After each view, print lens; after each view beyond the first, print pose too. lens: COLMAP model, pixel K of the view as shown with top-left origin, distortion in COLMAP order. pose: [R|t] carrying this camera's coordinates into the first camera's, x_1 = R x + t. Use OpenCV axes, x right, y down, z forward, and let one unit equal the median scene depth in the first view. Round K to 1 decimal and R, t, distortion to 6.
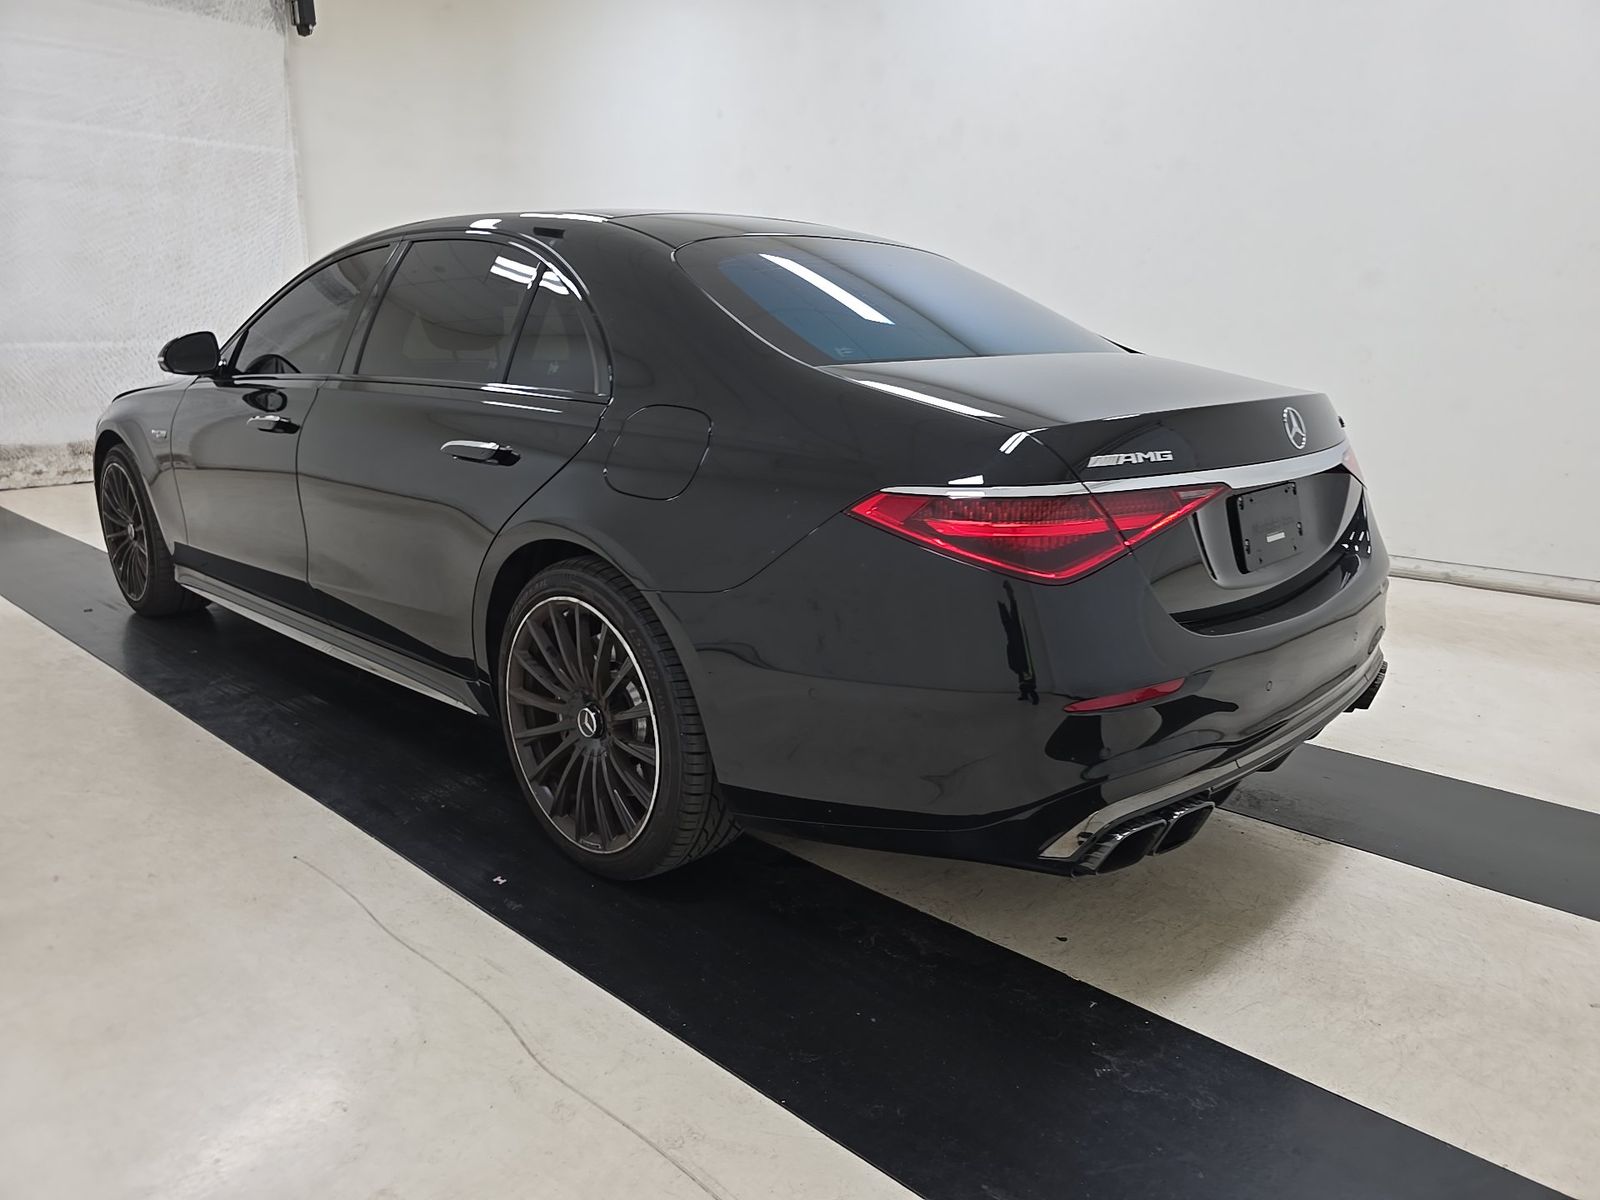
lens RADIAL K [[1081.5, 0, 810.9], [0, 1081.5, 595.5], [0, 0, 1]] dist [0.038209, -0.035984]
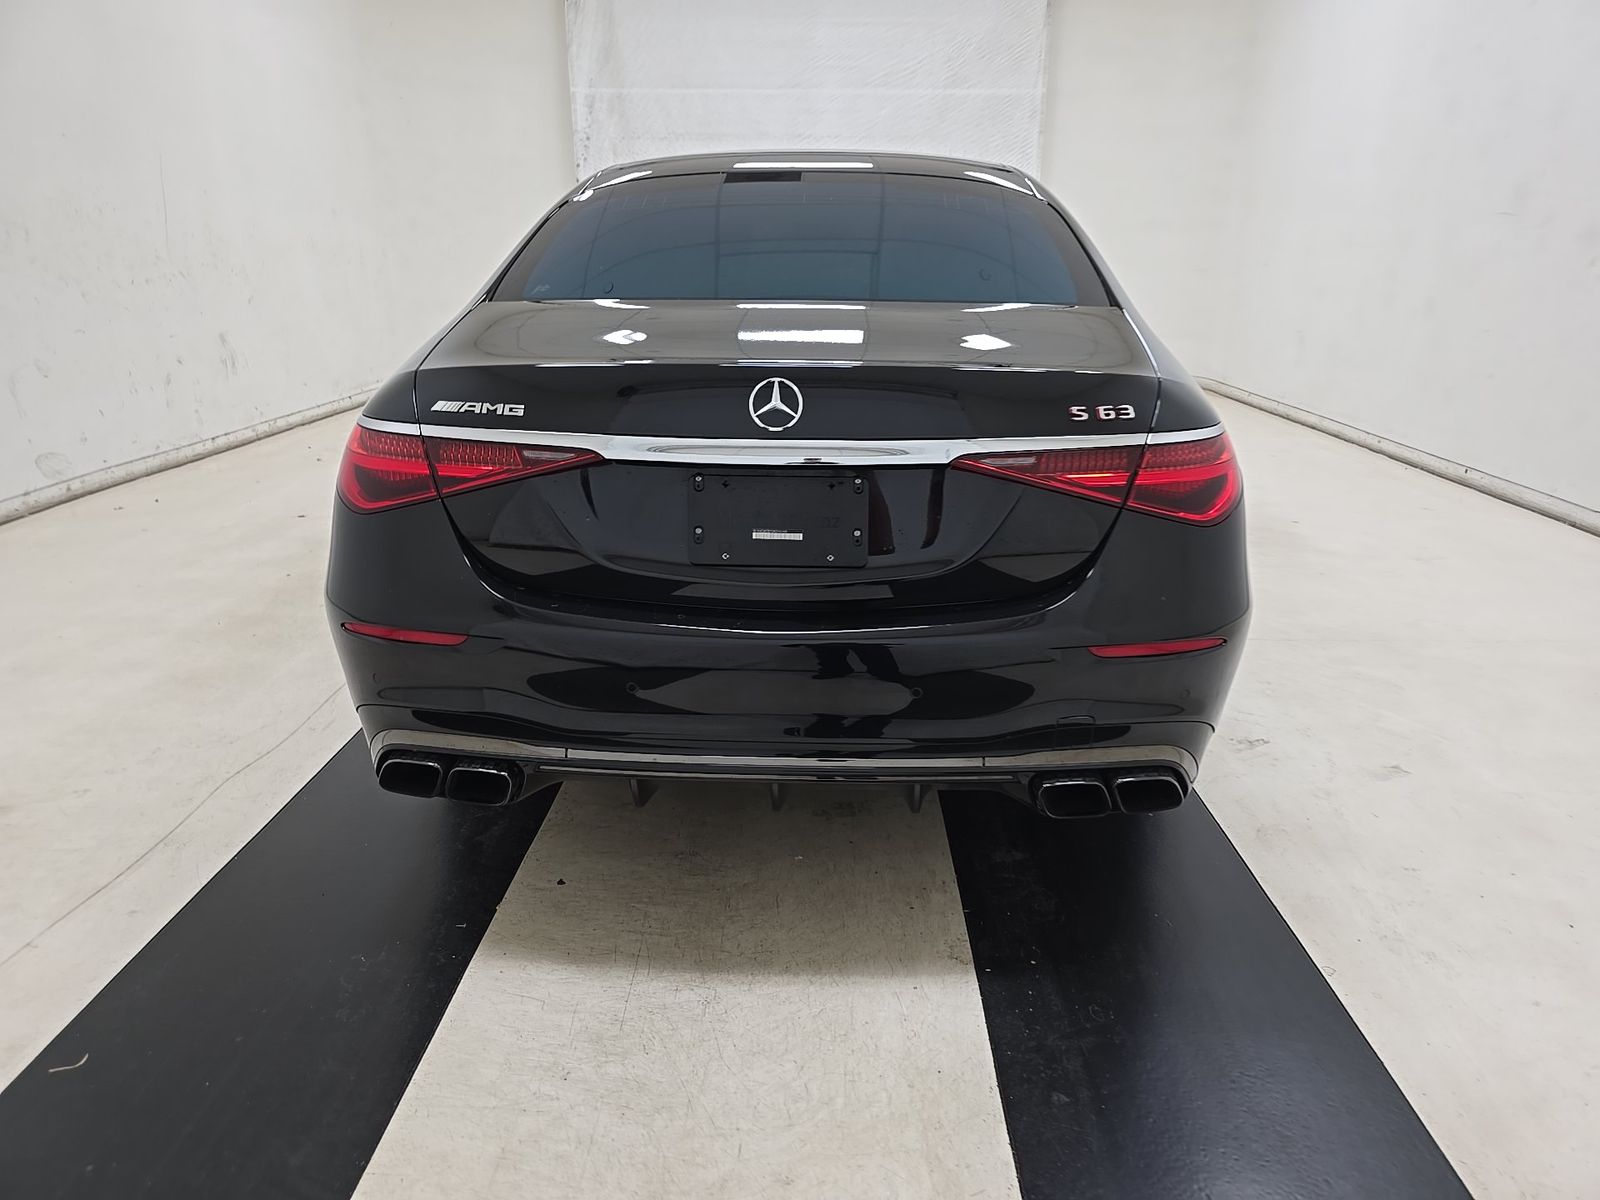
lens RADIAL K [[1081.5, 0, 810.9], [0, 1081.5, 595.5], [0, 0, 1]] dist [0.038209, -0.035984]
pose [[0.661724, 0.226264, -0.714791, 0.295557], [-0.179714, 0.973450, 0.141770, -0.036828], [0.727891, 0.034646, 0.684817, 0.130670]]
